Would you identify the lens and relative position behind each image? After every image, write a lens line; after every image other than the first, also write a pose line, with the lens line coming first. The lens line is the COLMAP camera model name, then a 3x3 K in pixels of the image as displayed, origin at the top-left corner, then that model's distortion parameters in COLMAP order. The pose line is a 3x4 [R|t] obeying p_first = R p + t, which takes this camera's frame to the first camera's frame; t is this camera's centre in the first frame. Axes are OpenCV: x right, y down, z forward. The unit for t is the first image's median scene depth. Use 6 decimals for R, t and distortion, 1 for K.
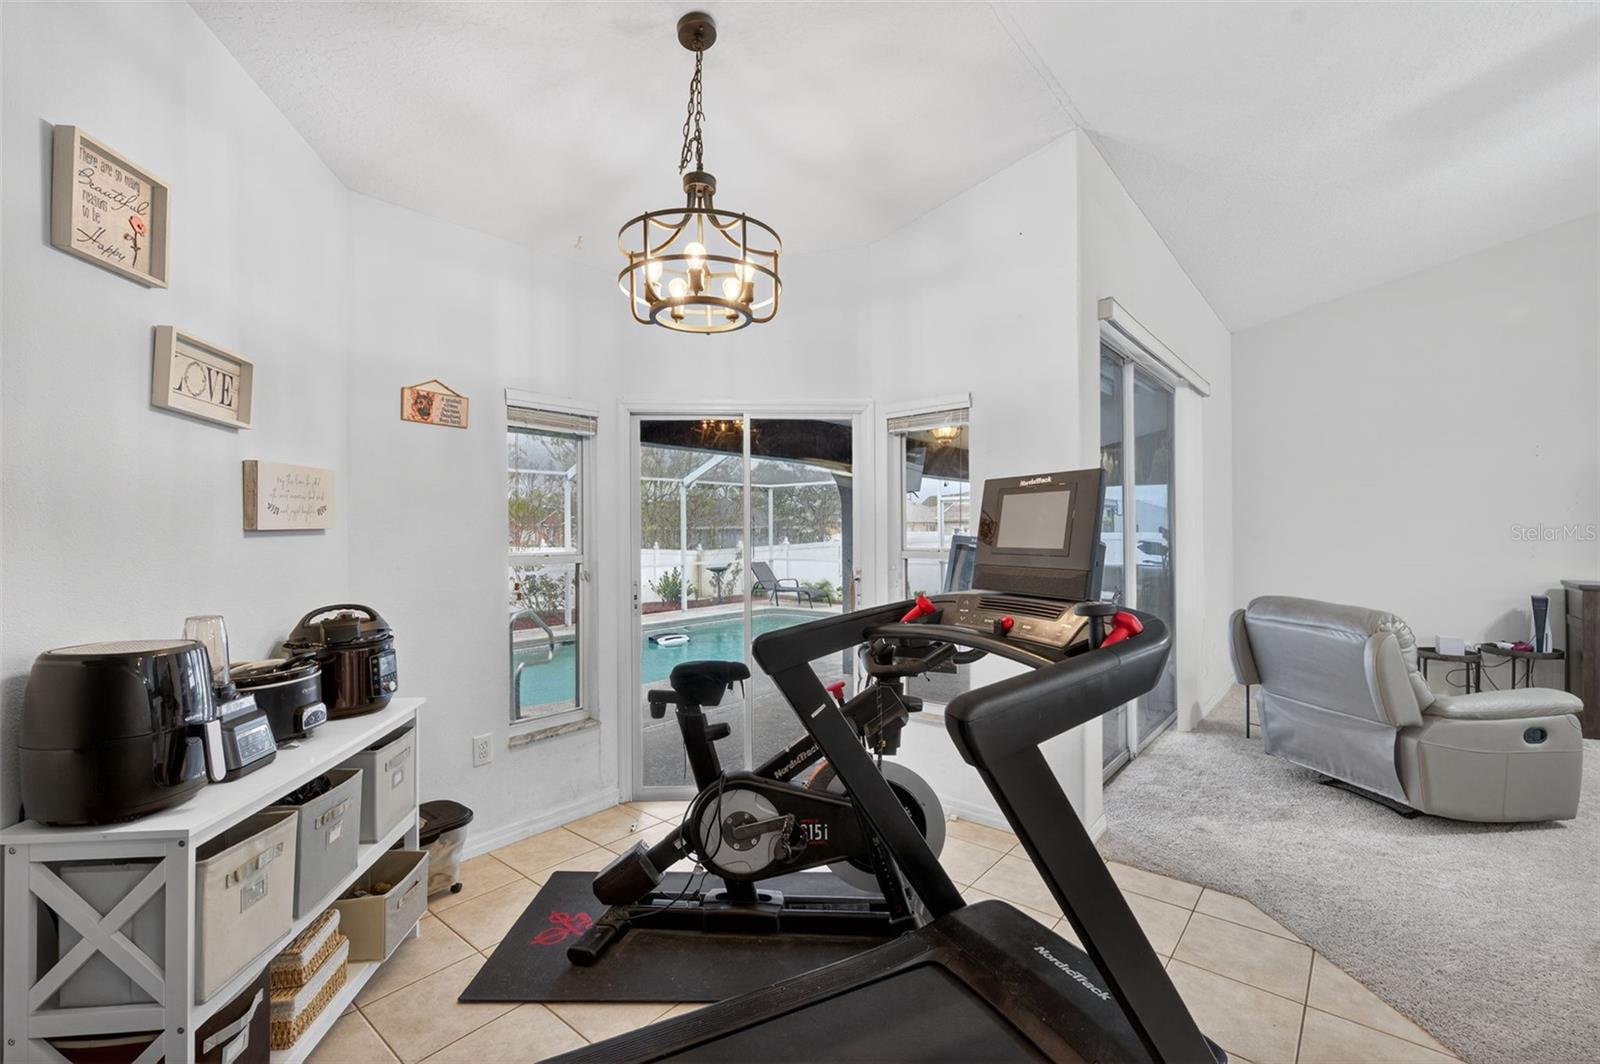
lens RADIAL K [[687.5, 0, 799.7], [0, 687.5, 527.9], [0, 0, 1]] dist [0.000132, 0.000185]
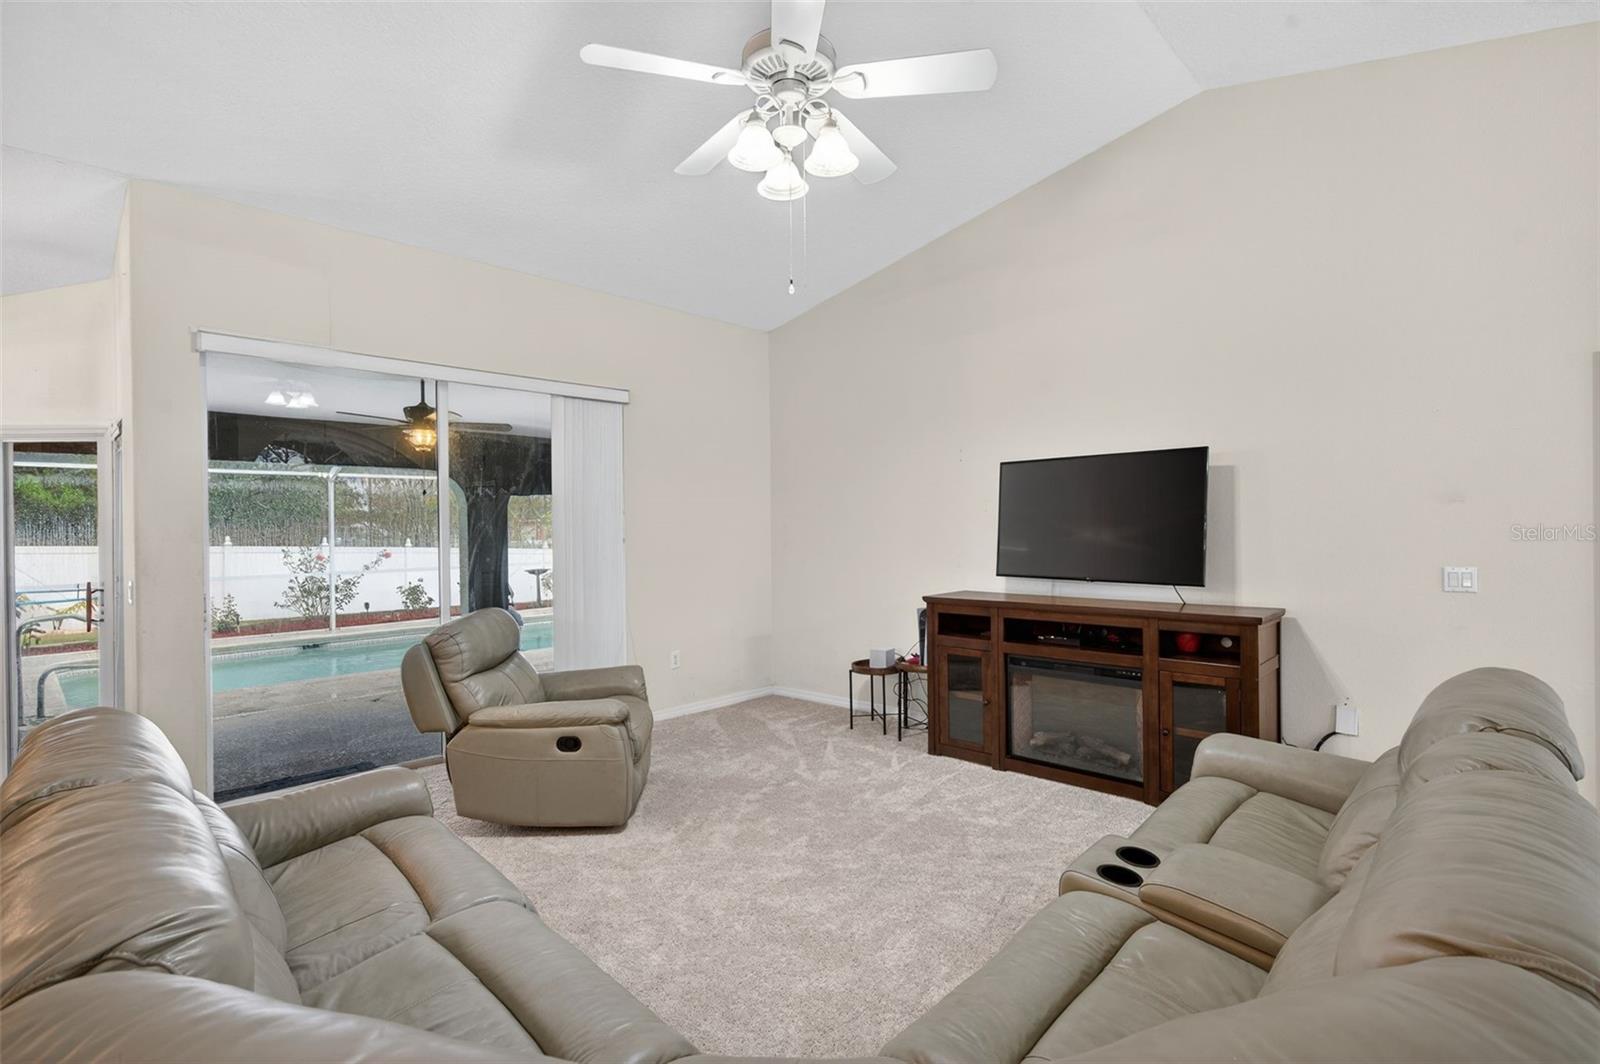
lens RADIAL K [[762.8, 0, 805.0], [0, 762.8, 530.2], [0, 0, 1]] dist [-0.001736, -0.000201]
pose [[0.997890, -0.001314, -0.064921, 0.936859], [0.001965, 0.999948, 0.009978, -0.019547], [0.064905, -0.010085, 0.997841, -0.074620]]
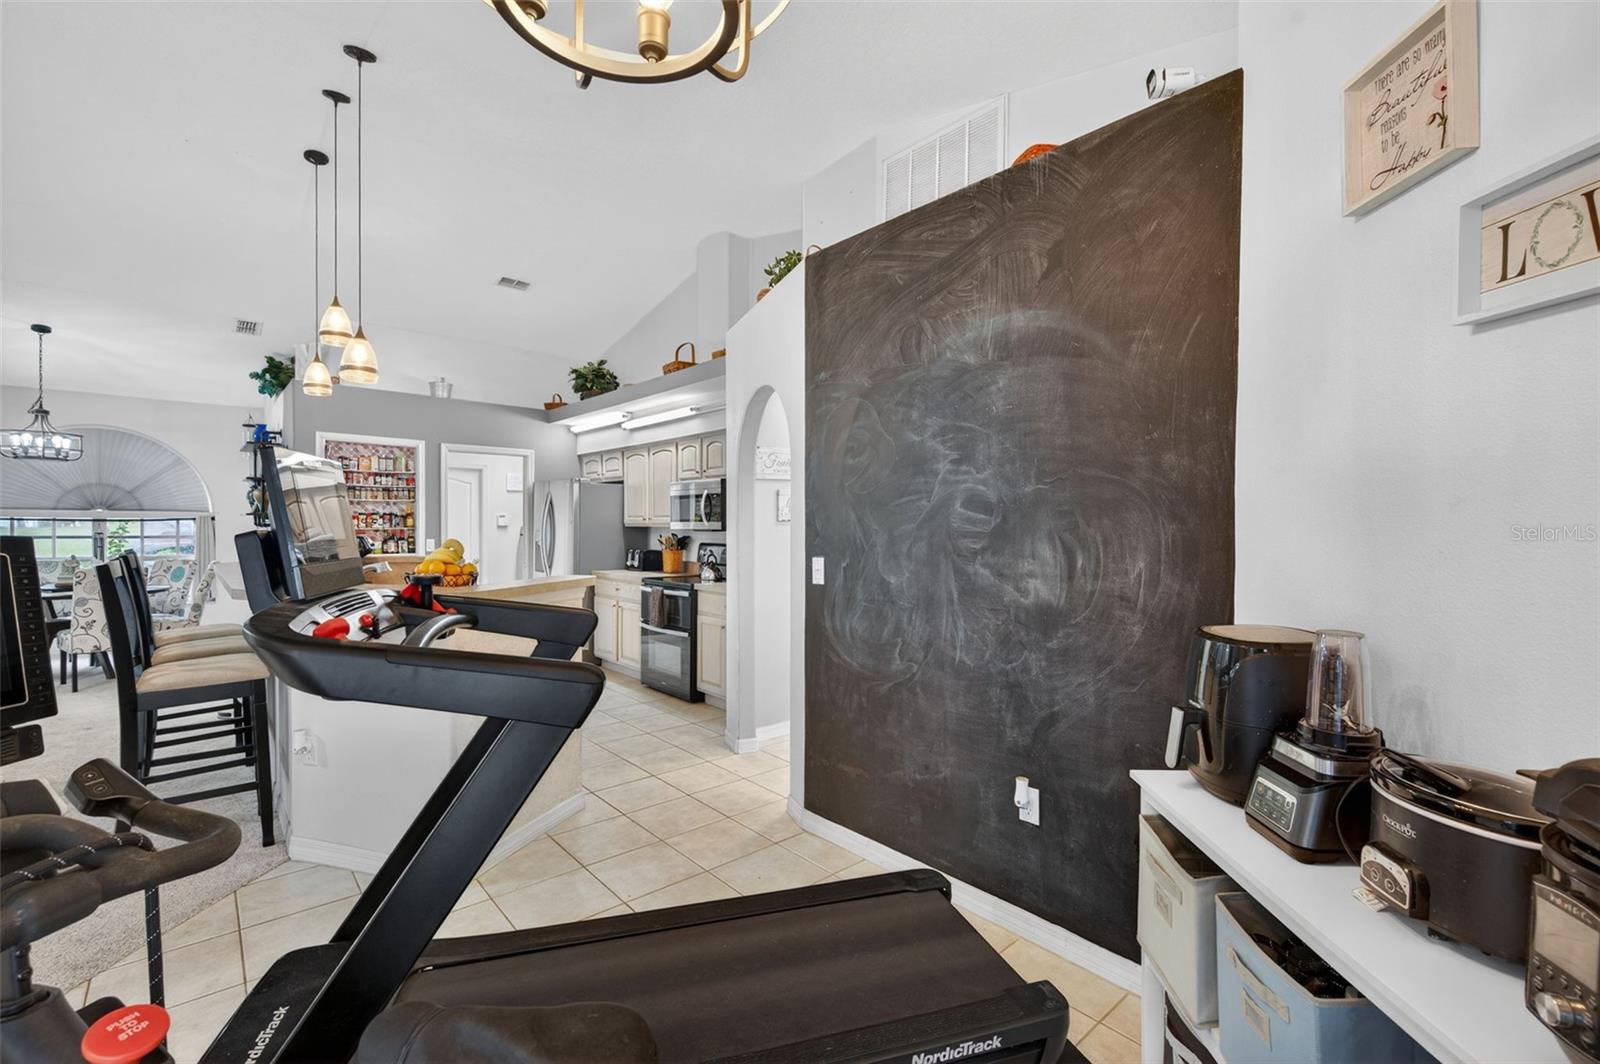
lens RADIAL K [[687.5, 0, 799.7], [0, 687.5, 527.9], [0, 0, 1]] dist [0.000132, 0.000185]
pose [[-0.988689, 0.003141, 0.149945, -0.140172], [0.003368, 0.999994, 0.001260, 0.005126], [-0.149940, 0.001751, -0.988694, 0.624774]]
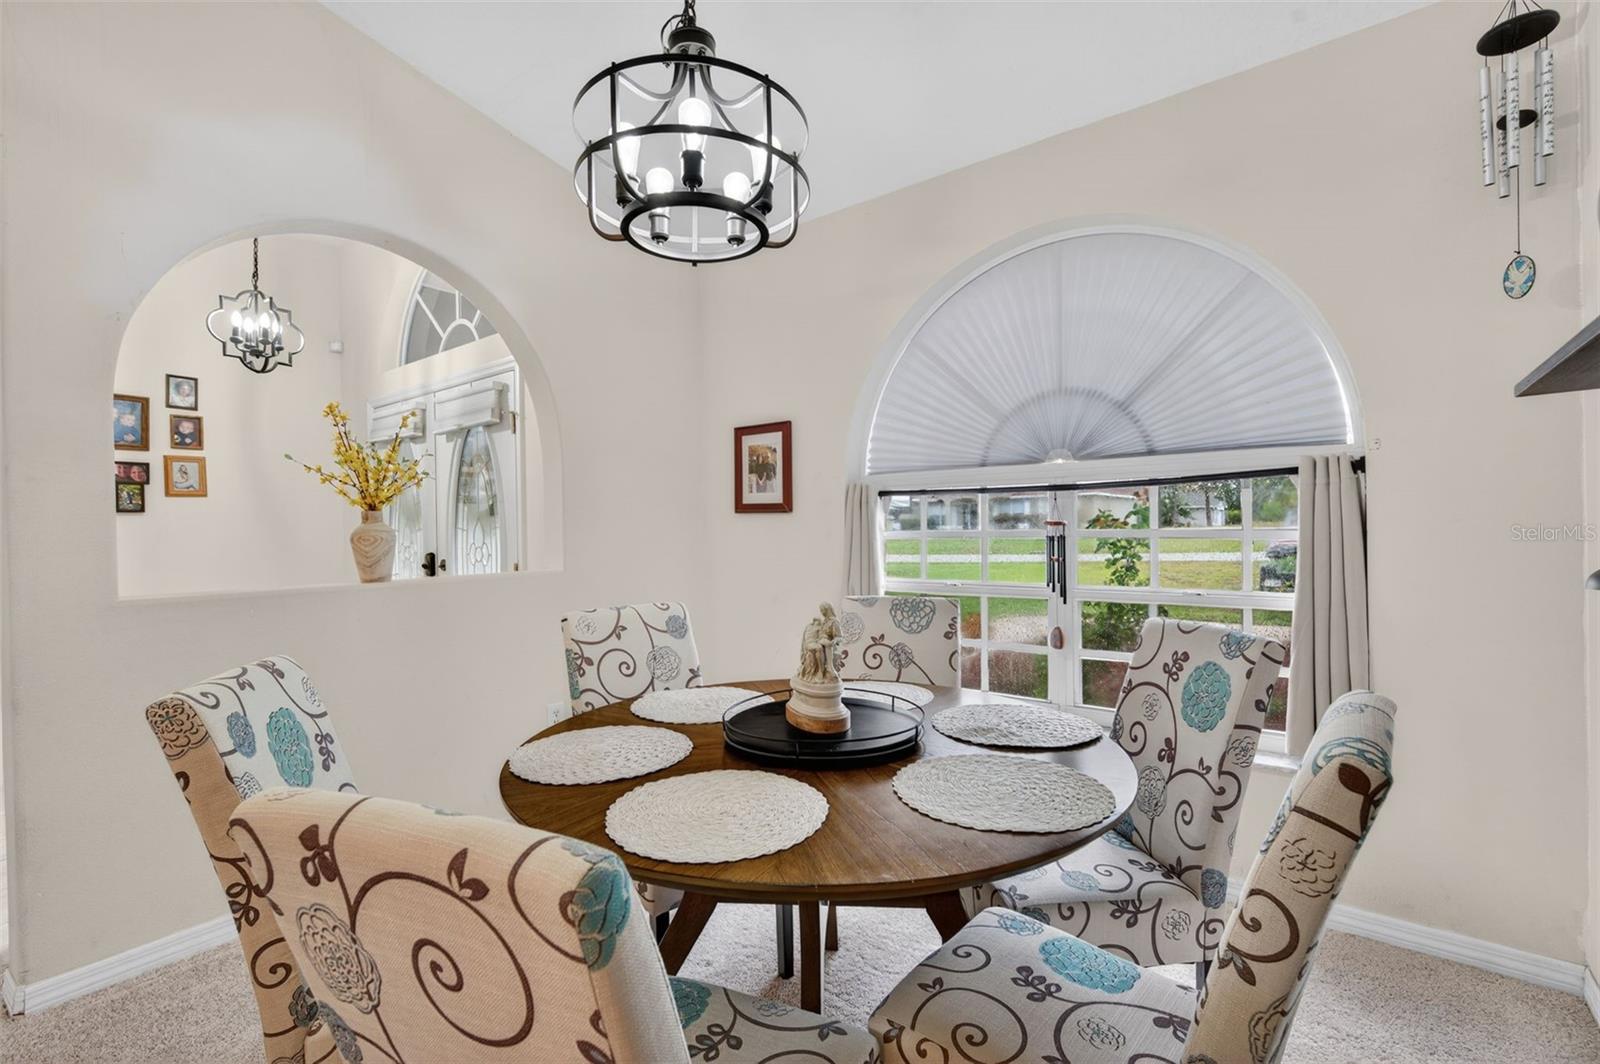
lens RADIAL K [[709.4, 0, 792.7], [0, 709.4, 529.0], [0, 0, 1]] dist [0.000582, 0.000140]
pose [[-0.027932, 0.006244, 0.999590, 1.027854], [0.012472, 0.999905, -0.005898, 0.018945], [-0.999532, 0.012302, -0.028007, -0.396747]]
